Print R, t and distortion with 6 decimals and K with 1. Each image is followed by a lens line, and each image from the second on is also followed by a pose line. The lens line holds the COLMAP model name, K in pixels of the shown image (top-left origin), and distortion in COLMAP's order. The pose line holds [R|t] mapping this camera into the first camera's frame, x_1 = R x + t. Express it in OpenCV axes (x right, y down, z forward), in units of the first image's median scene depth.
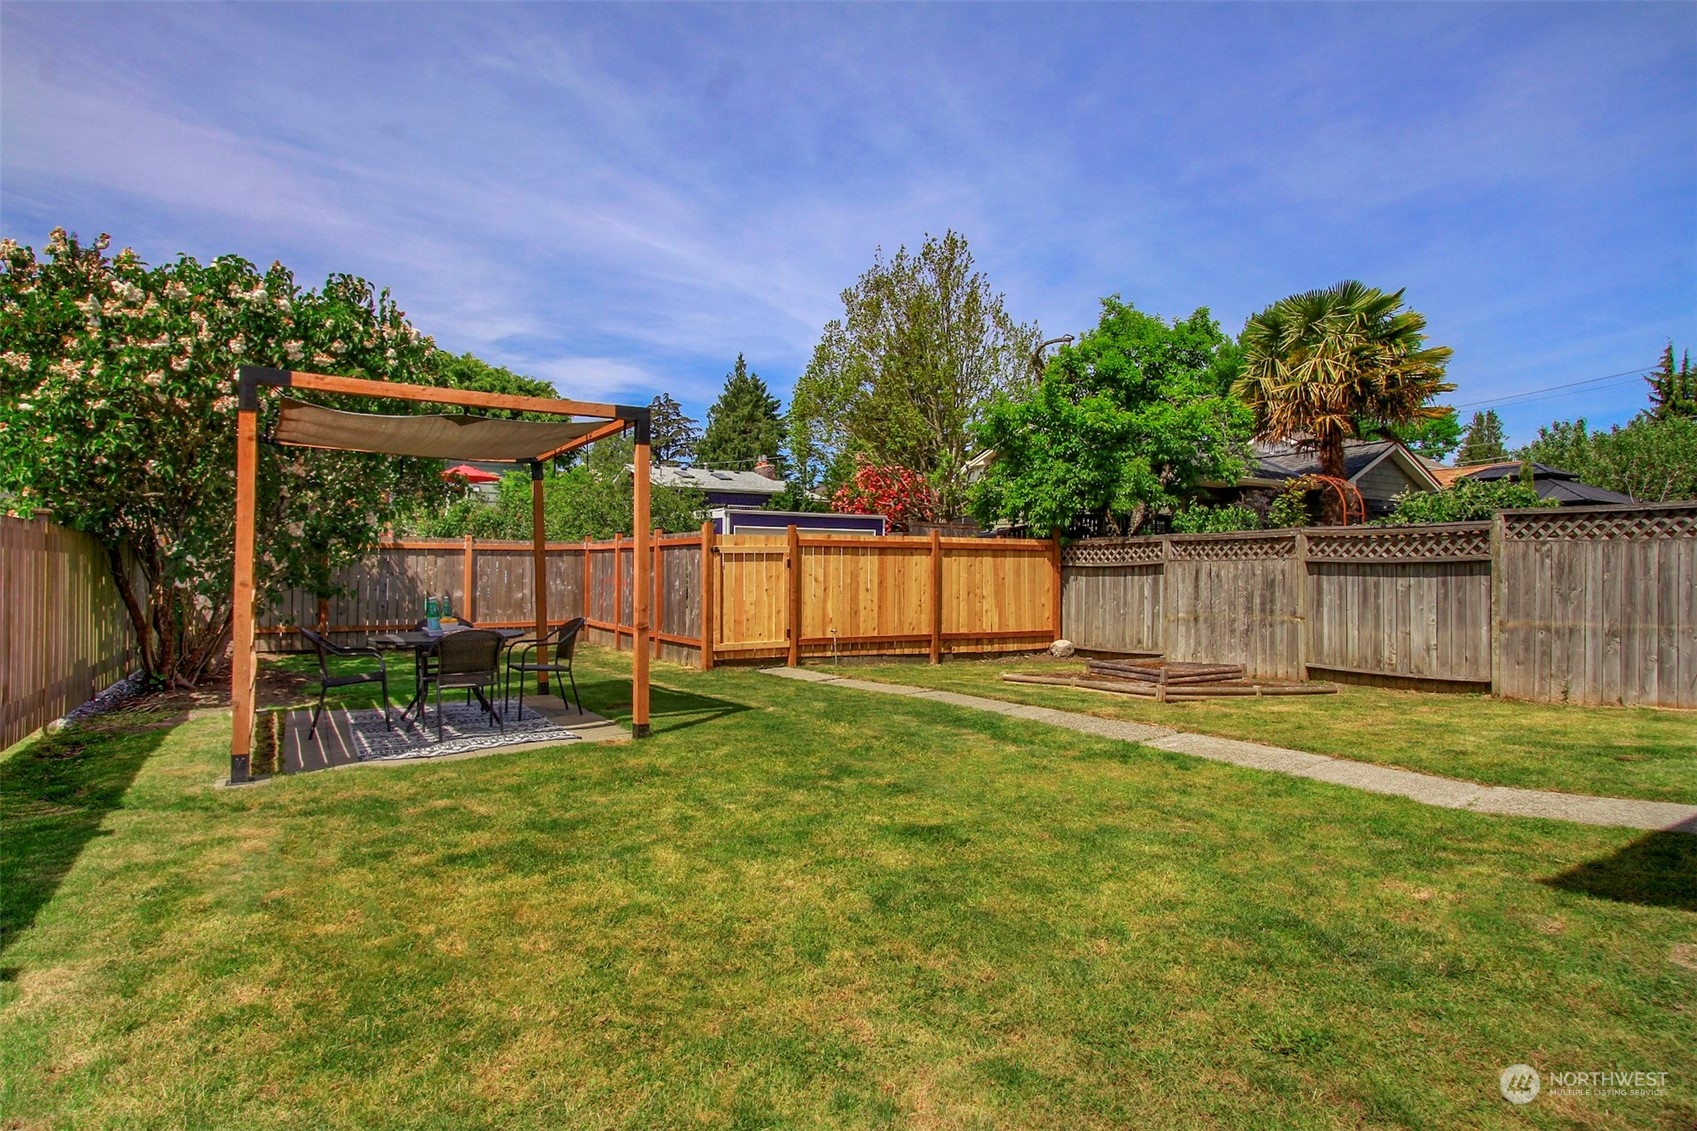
lens RADIAL K [[972.9, 0, 843.7], [0, 972.9, 567.7], [0, 0, 1]] dist [0.008805, 0.001772]
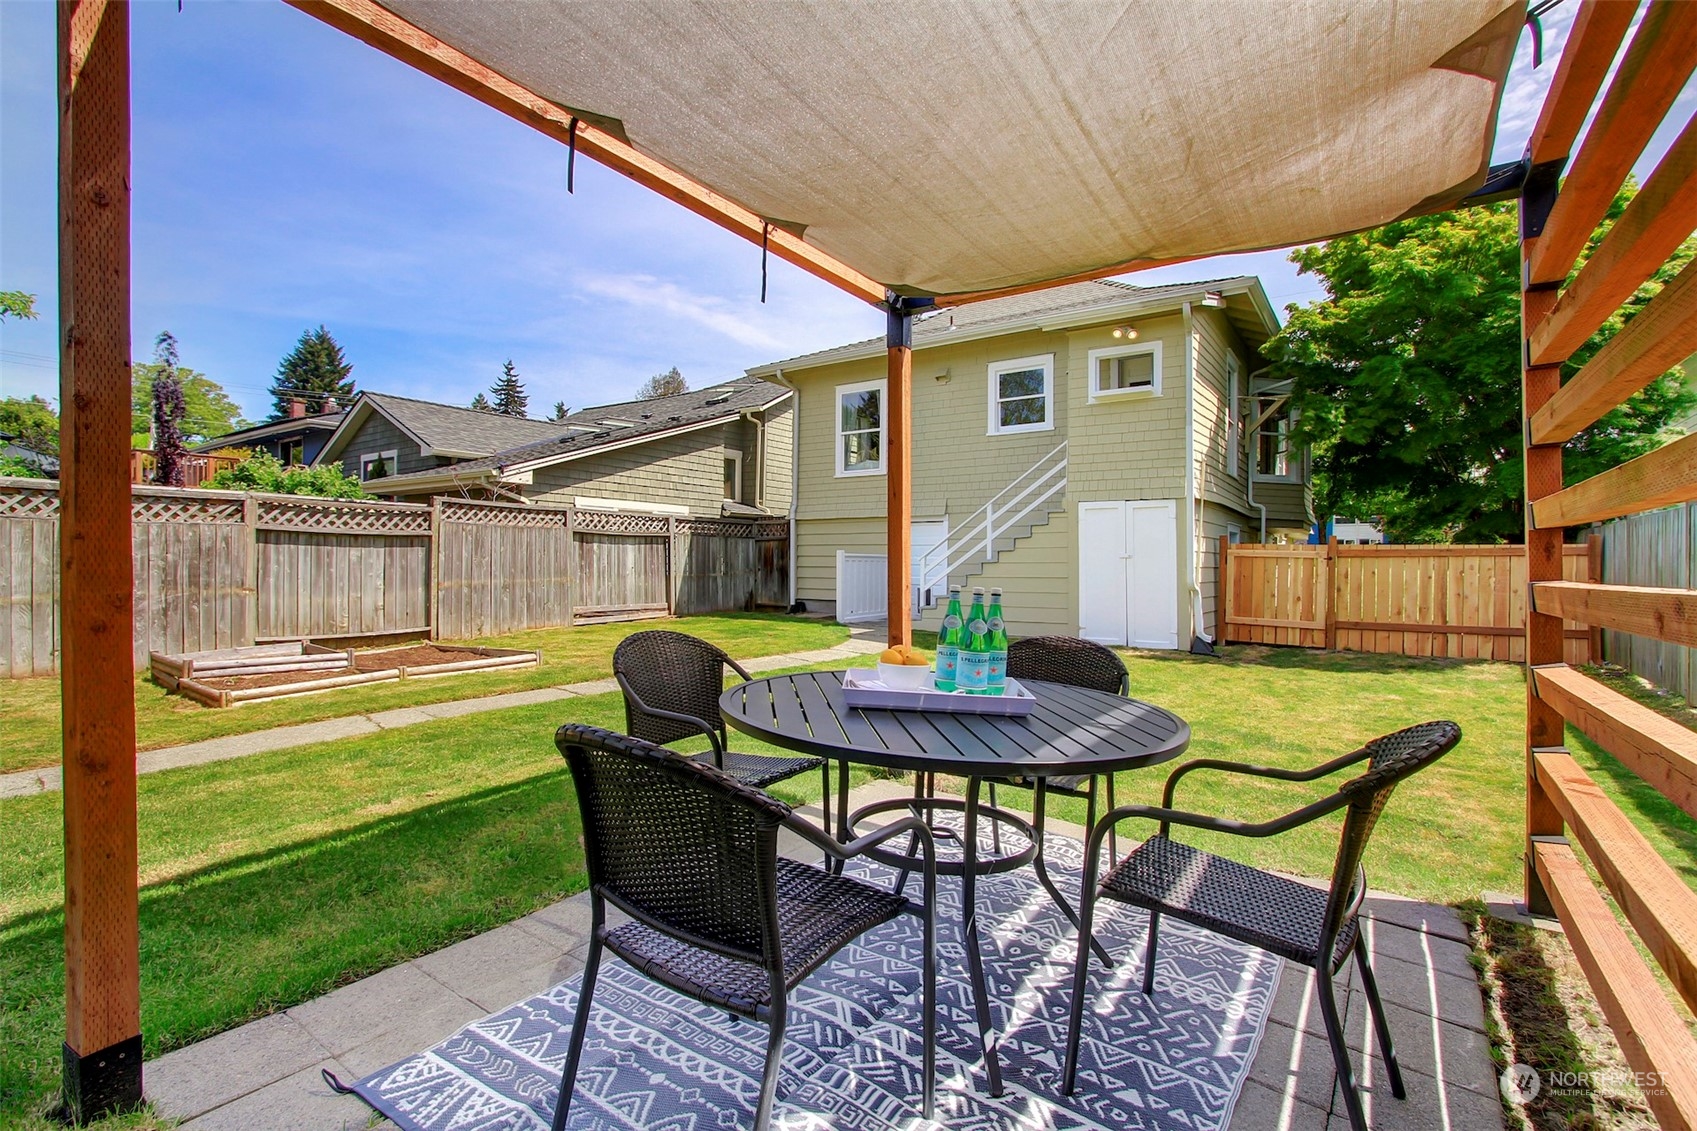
lens RADIAL K [[804.4, 0, 842.0], [0, 804.4, 566.2], [0, 0, 1]] dist [-0.018568, 0.002932]
pose [[-0.405619, -0.013337, 0.913945, -0.491348], [-0.020465, 0.999775, 0.005507, 0.014892], [-0.913813, -0.016470, -0.405801, 0.873672]]
